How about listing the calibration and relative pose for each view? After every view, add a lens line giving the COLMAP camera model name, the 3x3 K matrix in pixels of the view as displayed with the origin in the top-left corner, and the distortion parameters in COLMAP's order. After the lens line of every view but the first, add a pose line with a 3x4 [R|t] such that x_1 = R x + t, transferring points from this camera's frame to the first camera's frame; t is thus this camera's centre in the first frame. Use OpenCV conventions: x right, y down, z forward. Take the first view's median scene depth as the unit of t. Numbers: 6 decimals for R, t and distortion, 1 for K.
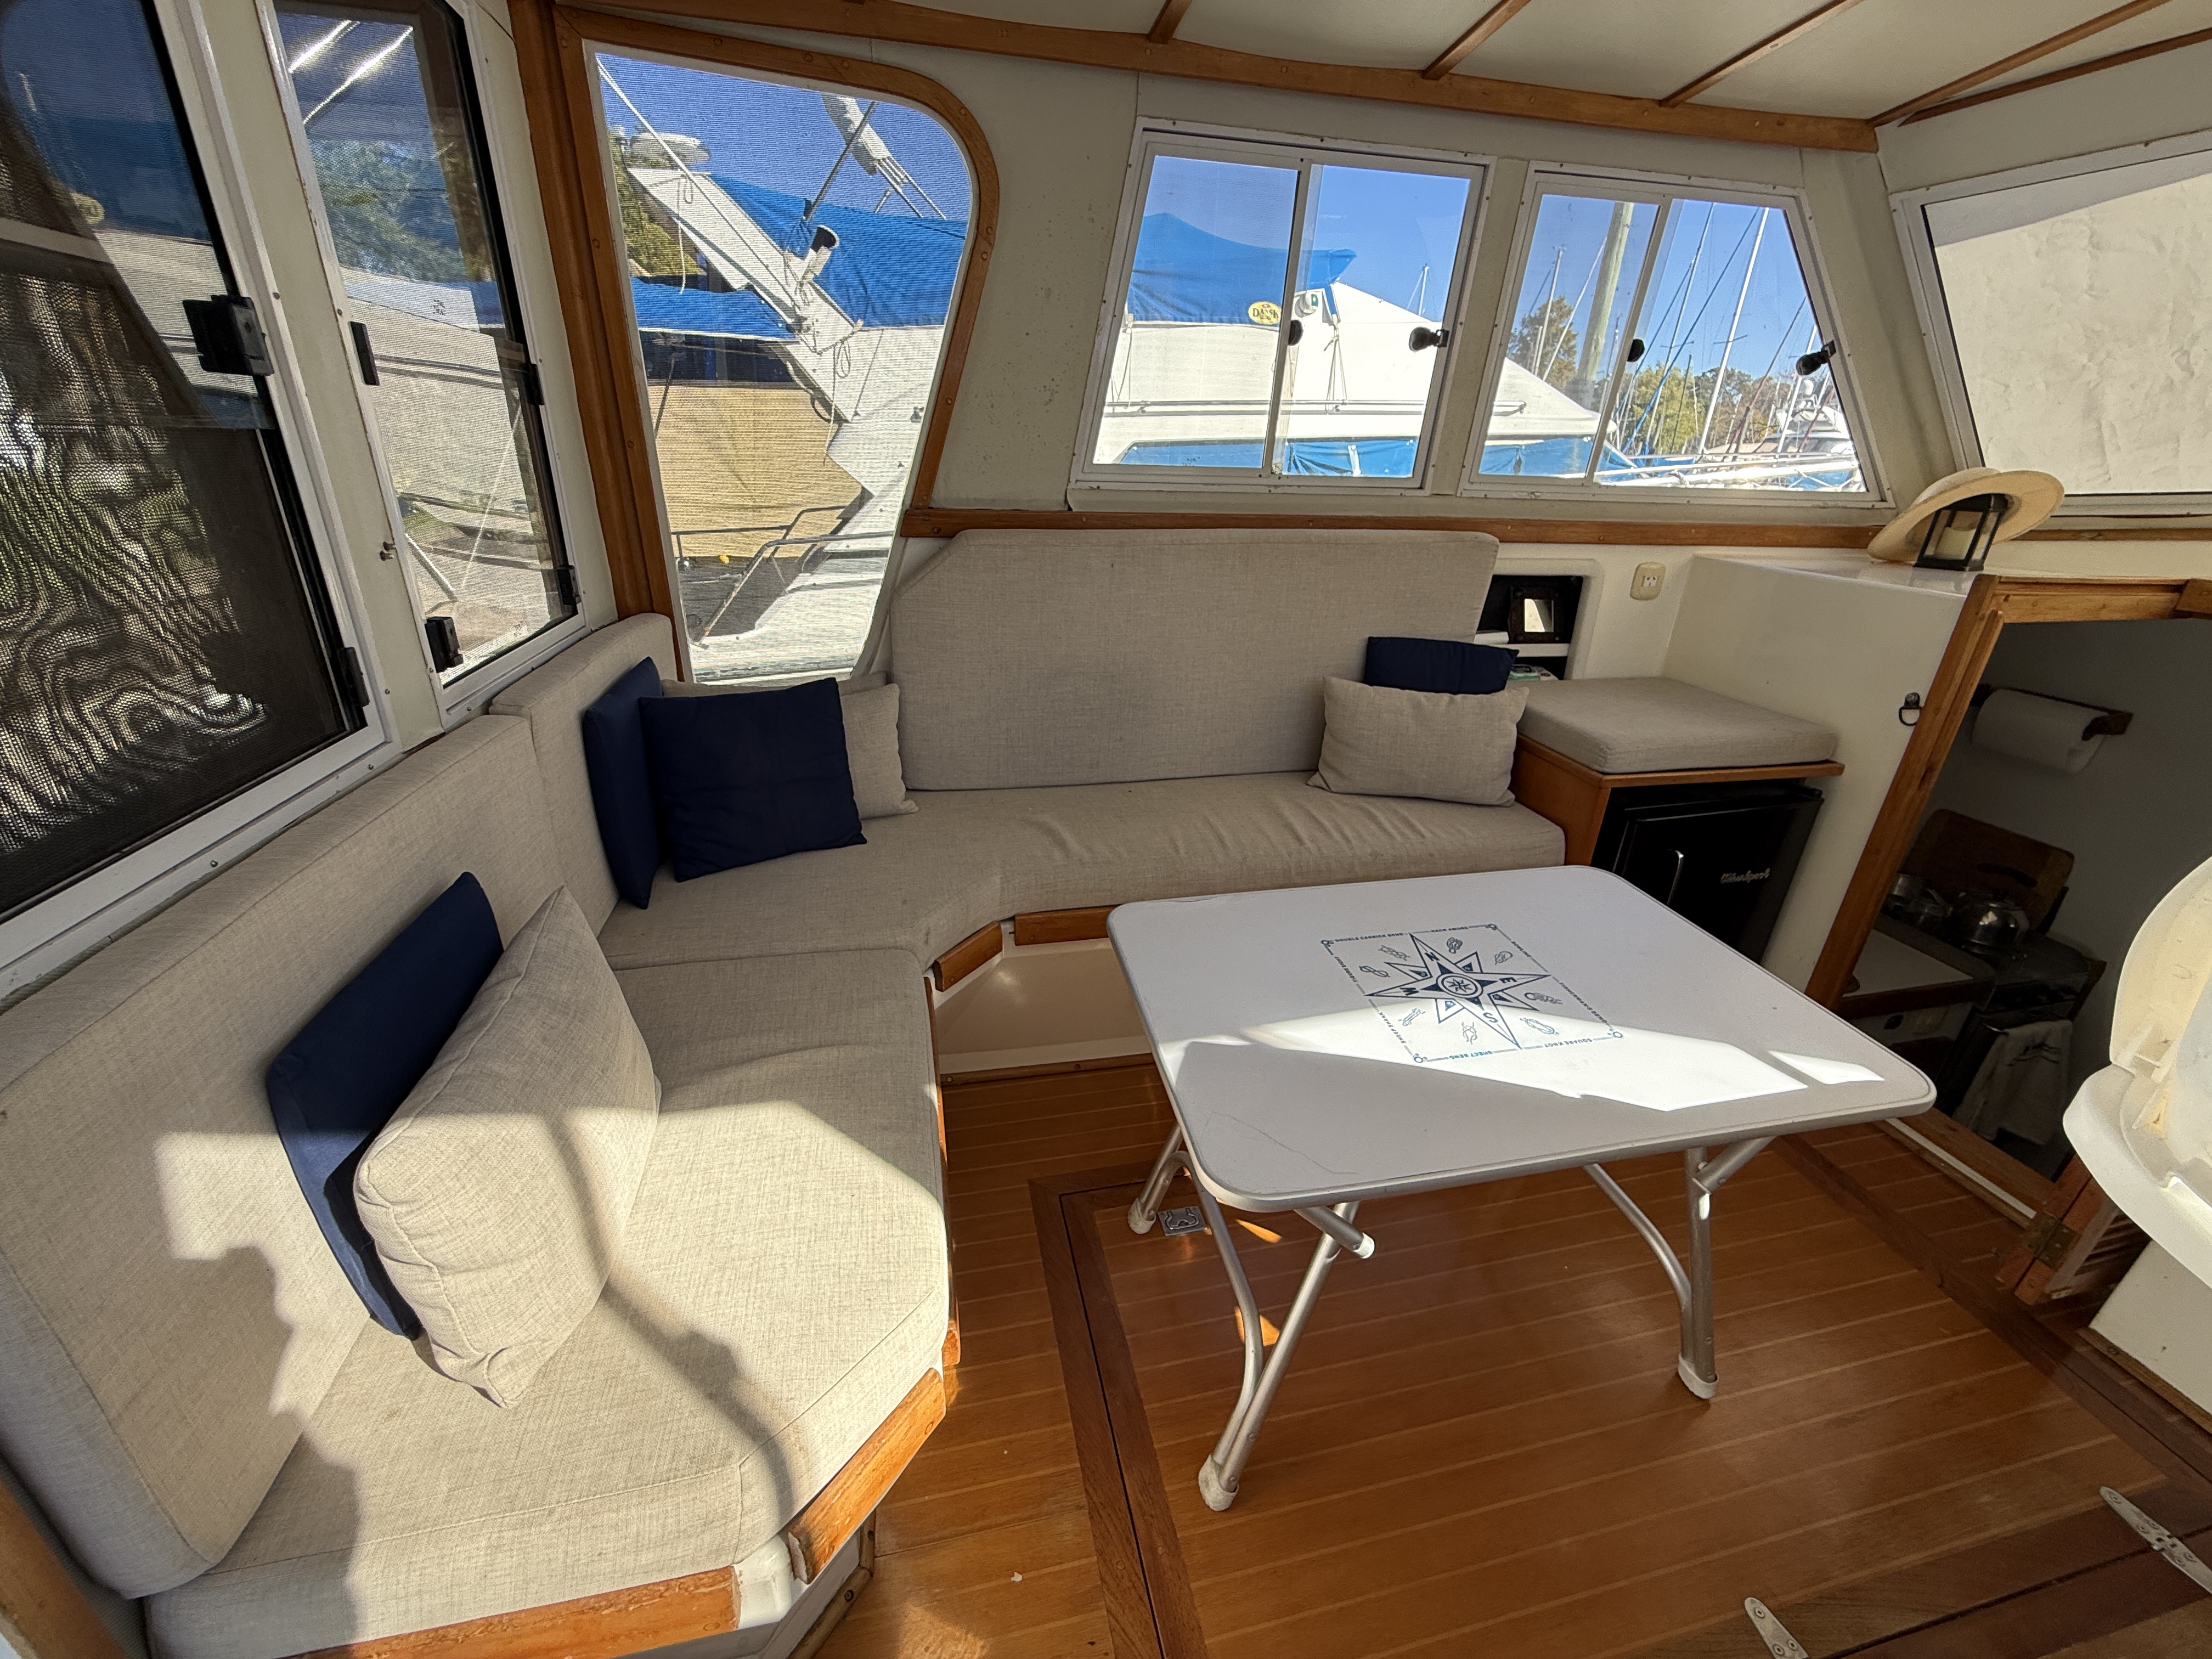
lens RADIAL K [[882.2, 0, 1098.1], [0, 882.2, 832.4], [0, 0, 1]] dist [-0.001471, -0.000455]
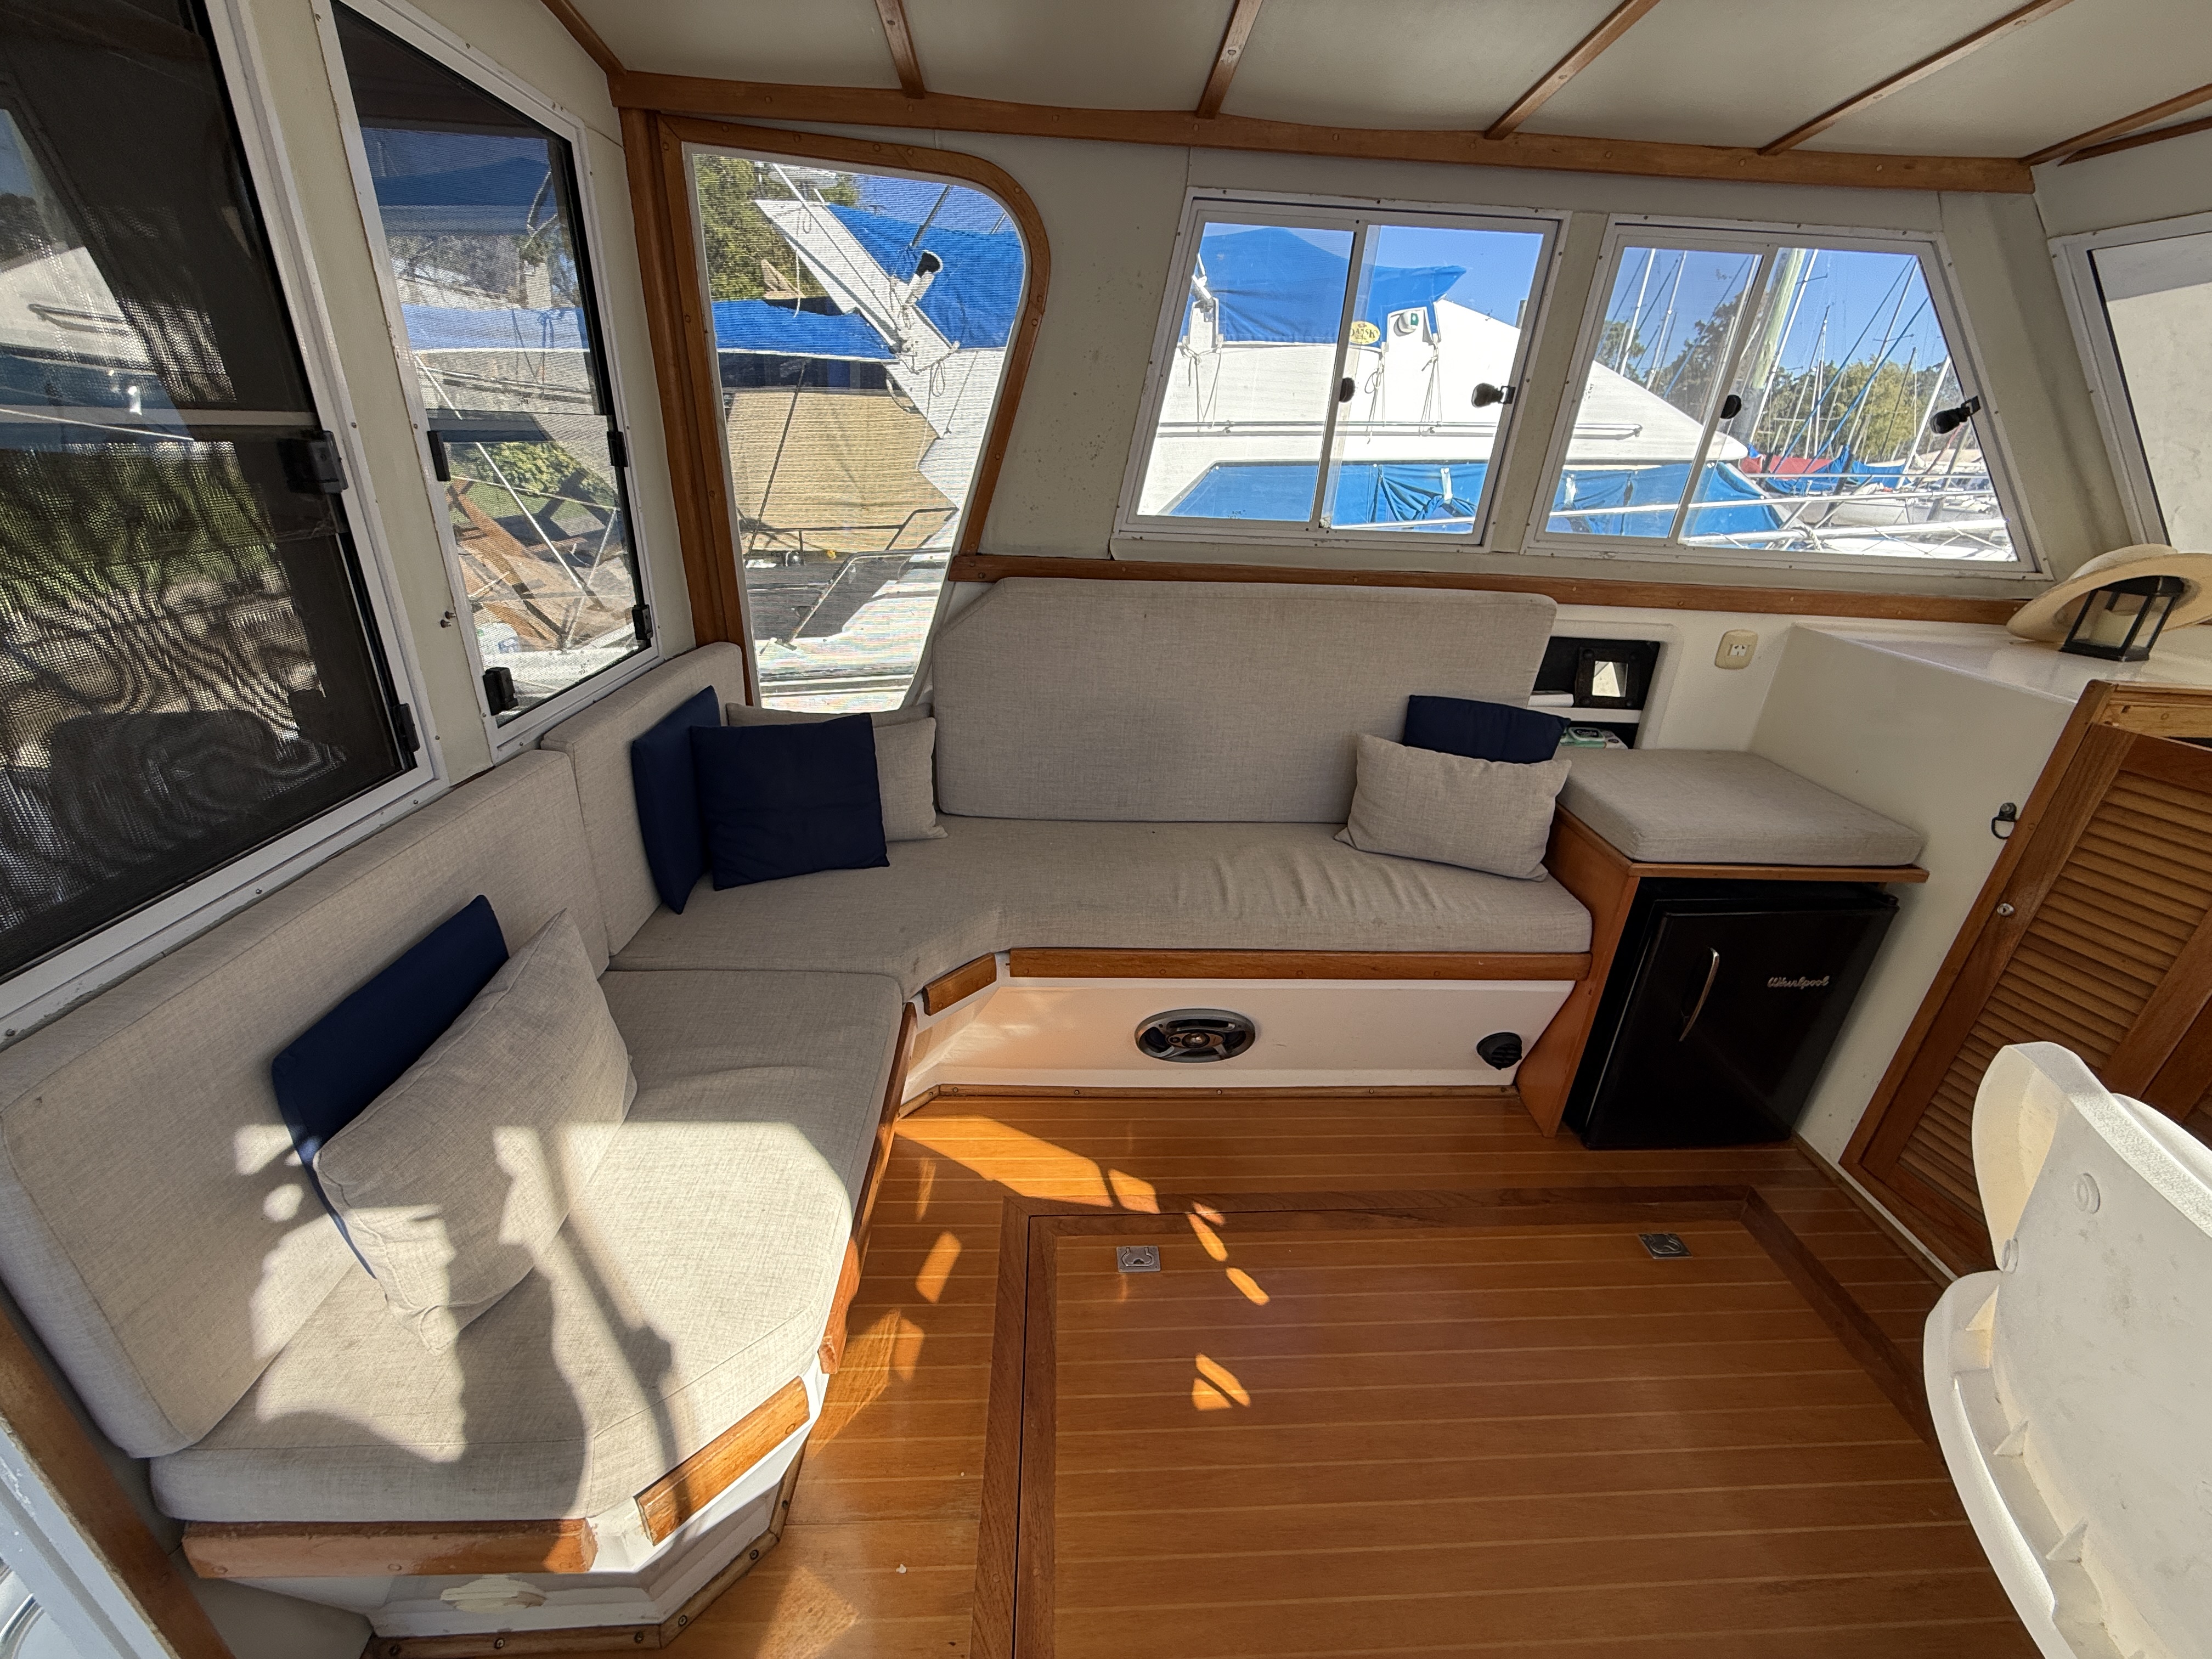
lens RADIAL K [[877.2, 0, 1097.7], [0, 877.2, 832.1], [0, 0, 1]] dist [-0.001481, -0.000623]
pose [[0.984970, 0.083725, -0.151077, 0.138224], [-0.082111, 0.996480, 0.016901, -0.063839], [0.151960, -0.004242, 0.988378, -0.022919]]
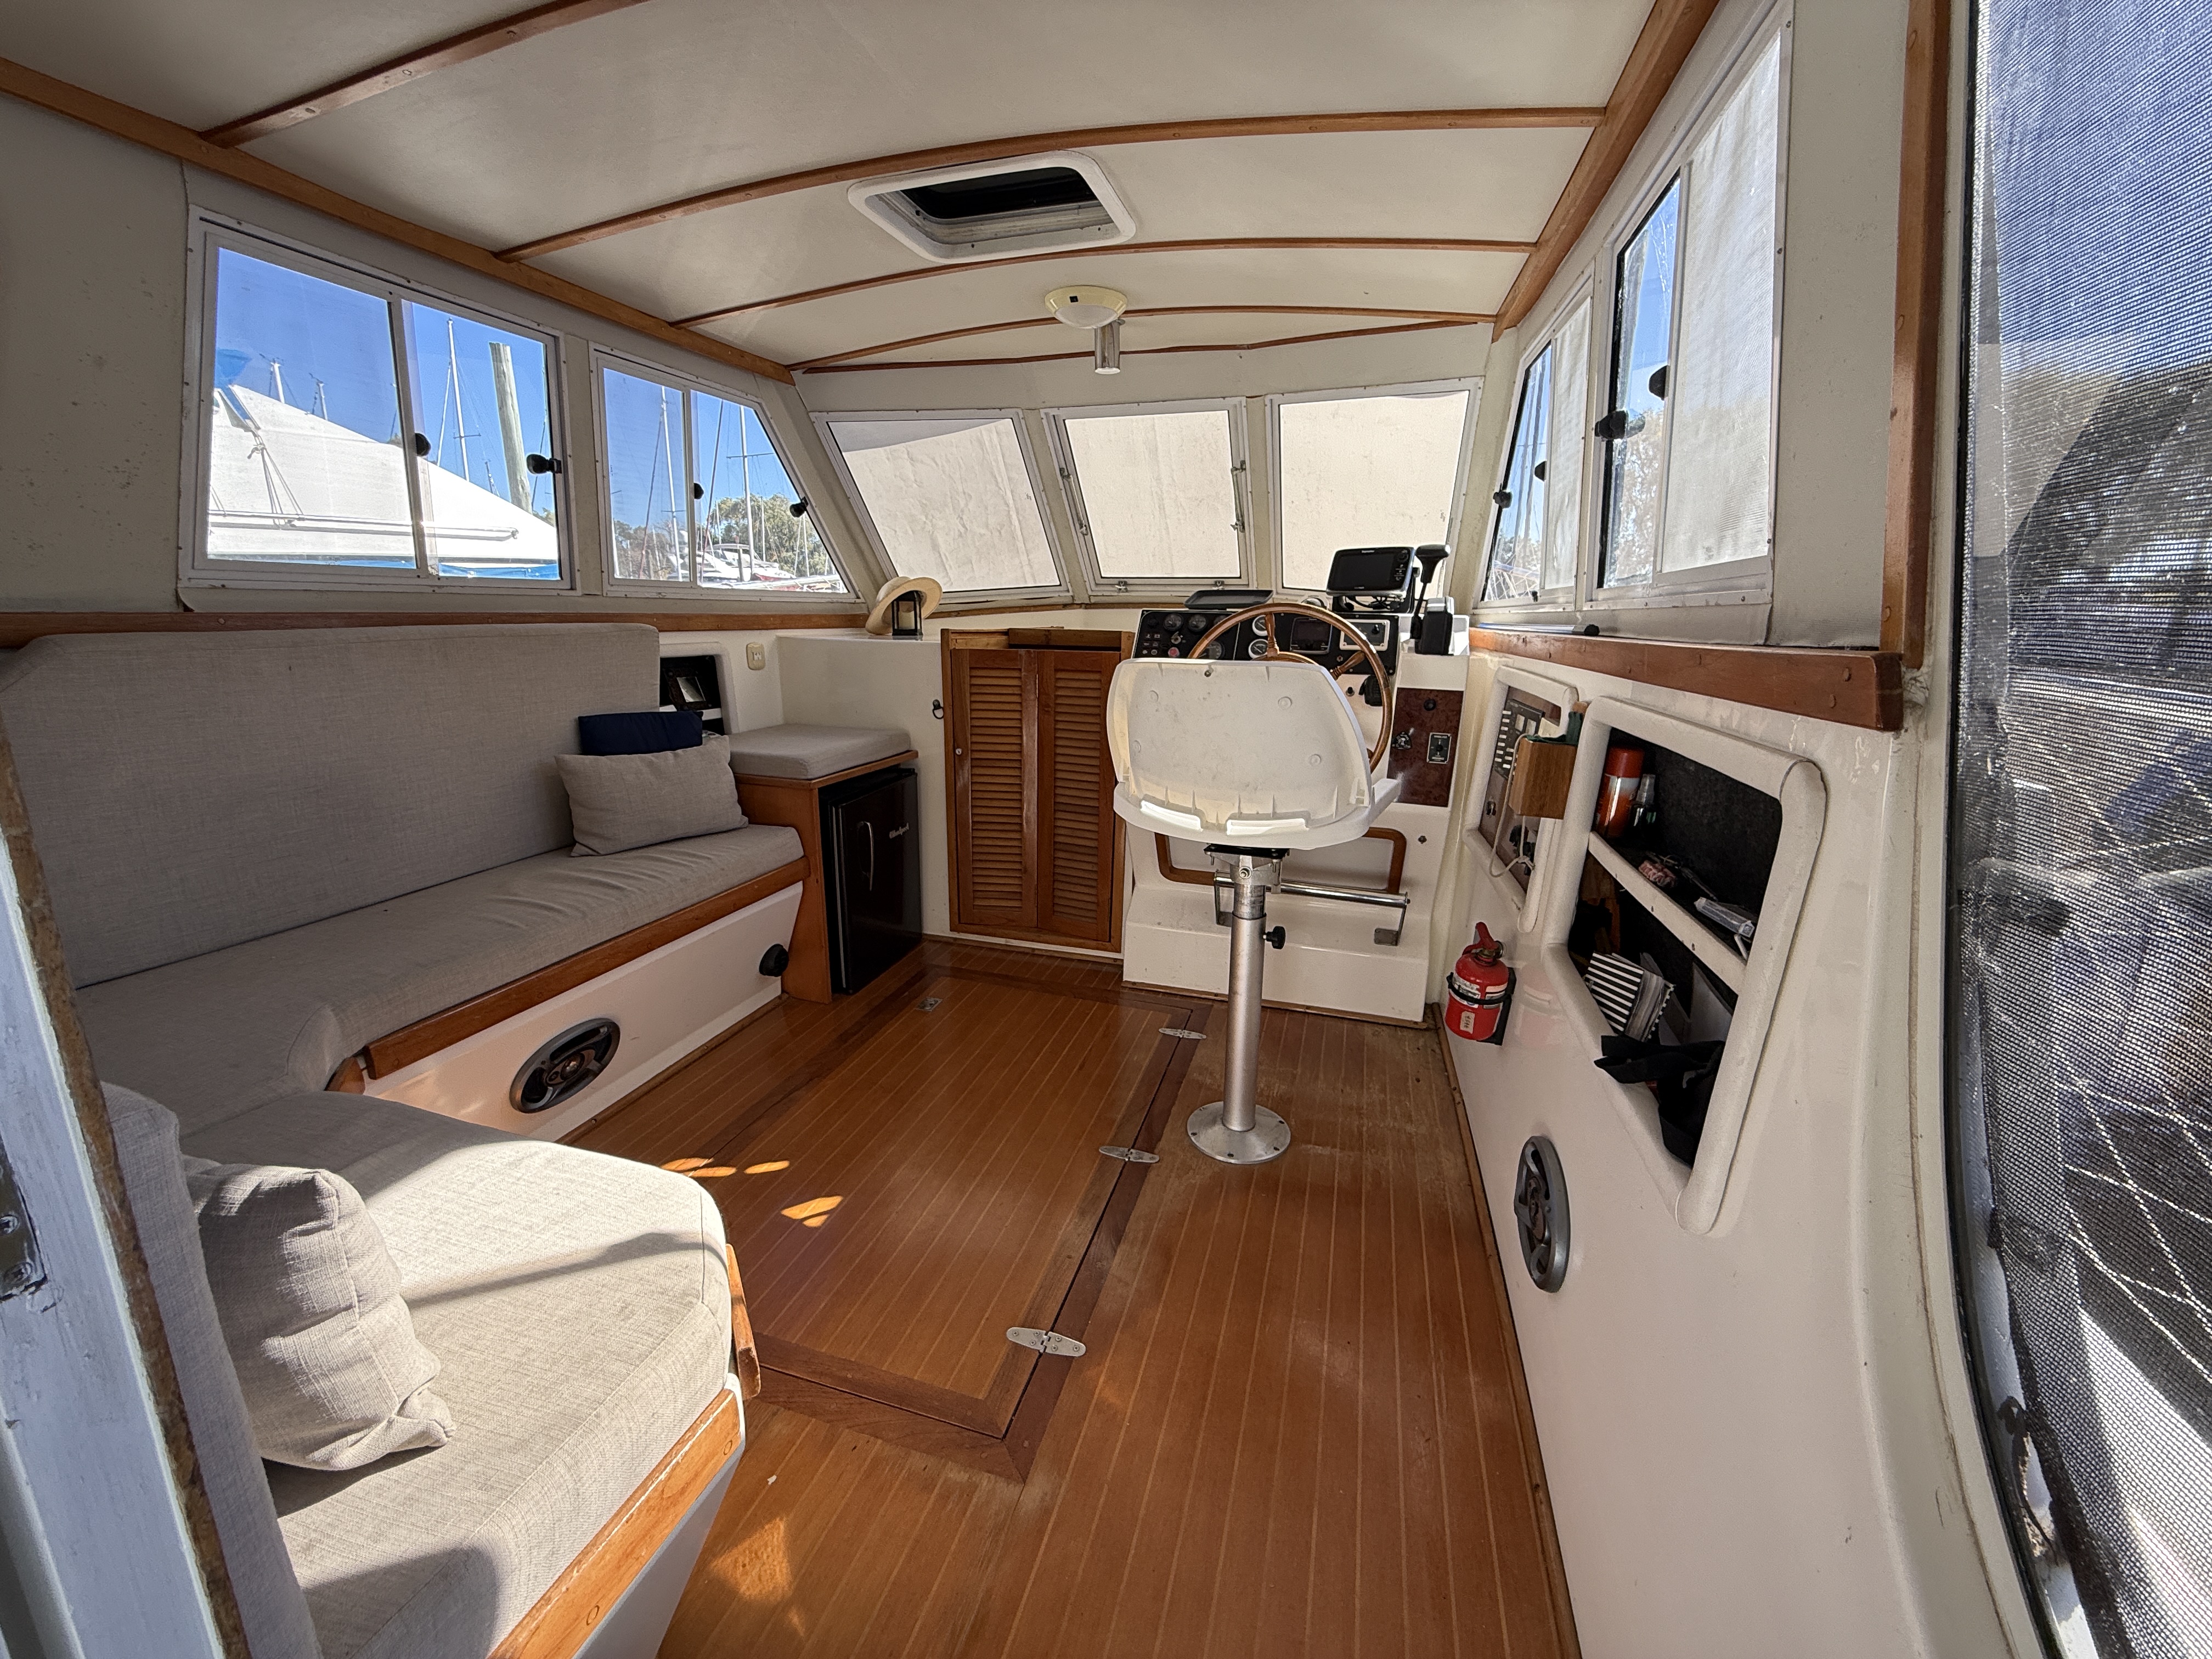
lens RADIAL K [[881.3, 0, 1112.1], [0, 881.3, 829.9], [0, 0, 1]] dist [0.001455, -0.000128]
pose [[0.482924, -0.232330, 0.844279, -0.376722], [0.346790, 0.936071, 0.059227, 0.087436], [-0.804065, 0.264186, 0.532621, -0.103496]]
